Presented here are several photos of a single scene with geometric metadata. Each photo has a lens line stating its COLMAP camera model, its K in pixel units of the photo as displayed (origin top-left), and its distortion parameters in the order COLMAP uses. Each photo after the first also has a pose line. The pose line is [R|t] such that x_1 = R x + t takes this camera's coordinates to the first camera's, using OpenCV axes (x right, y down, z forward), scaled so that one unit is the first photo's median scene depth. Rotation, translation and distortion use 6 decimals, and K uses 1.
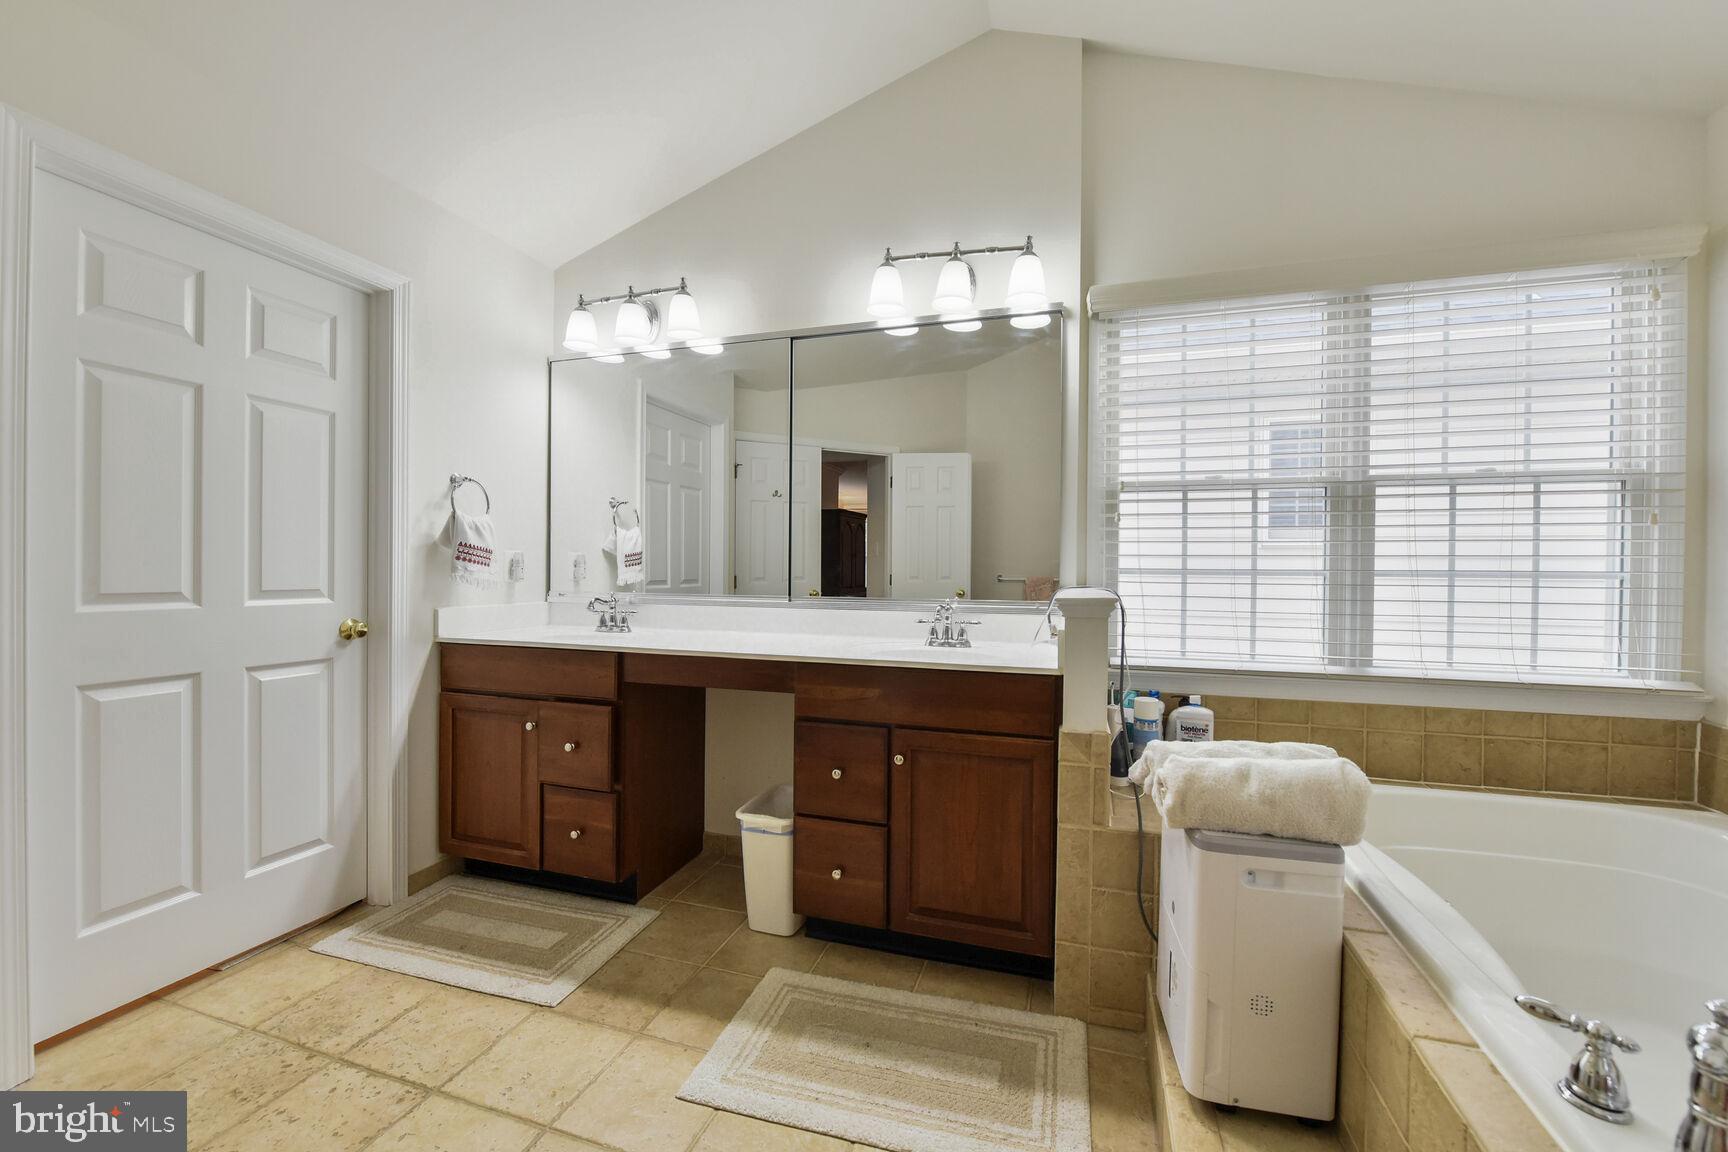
lens RADIAL K [[696.6, 0, 867.7], [0, 696.6, 570.9], [0, 0, 1]] dist [-0.005557, -0.000314]
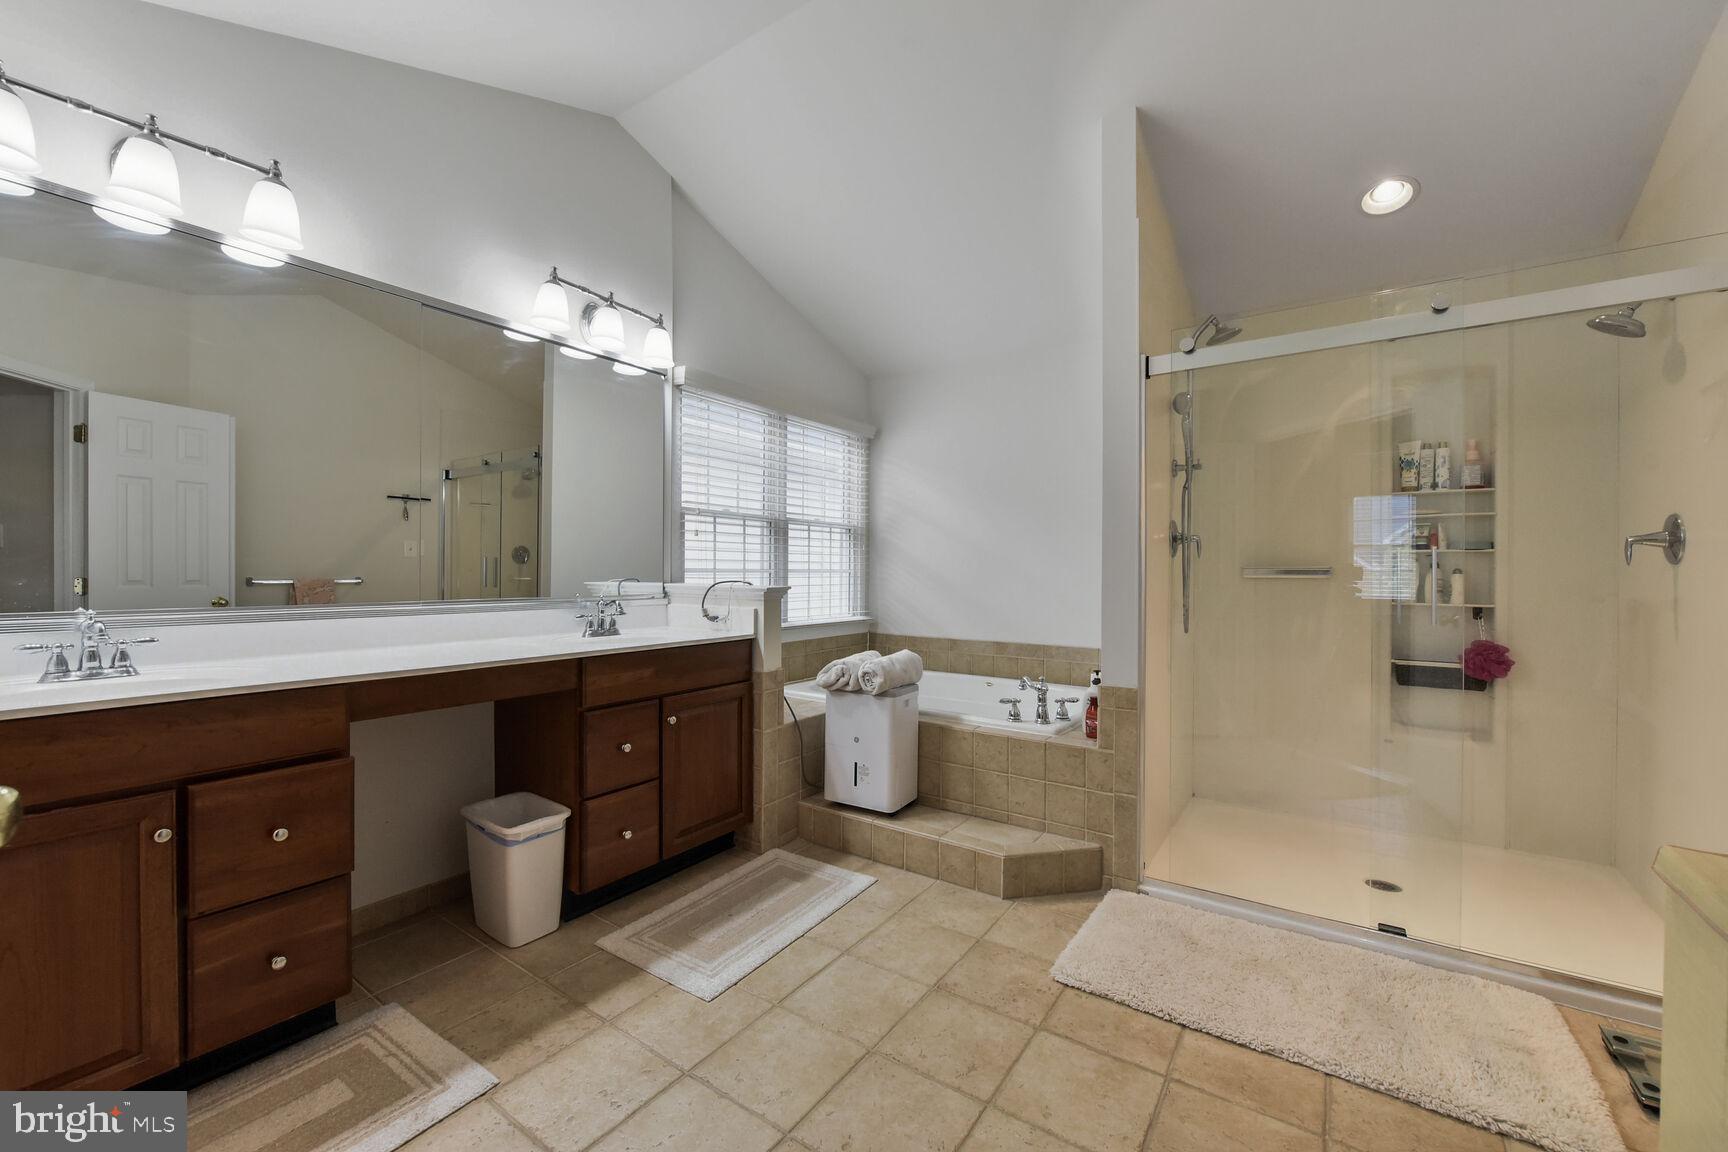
lens RADIAL K [[696.6, 0, 872.1], [0, 696.6, 574.6], [0, 0, 1]] dist [-0.005557, -0.000314]
pose [[0.276271, -0.010793, 0.961019, -0.984899], [0.002825, 0.999942, 0.010418, -0.005410], [-0.961076, -0.000163, 0.276285, 0.277442]]
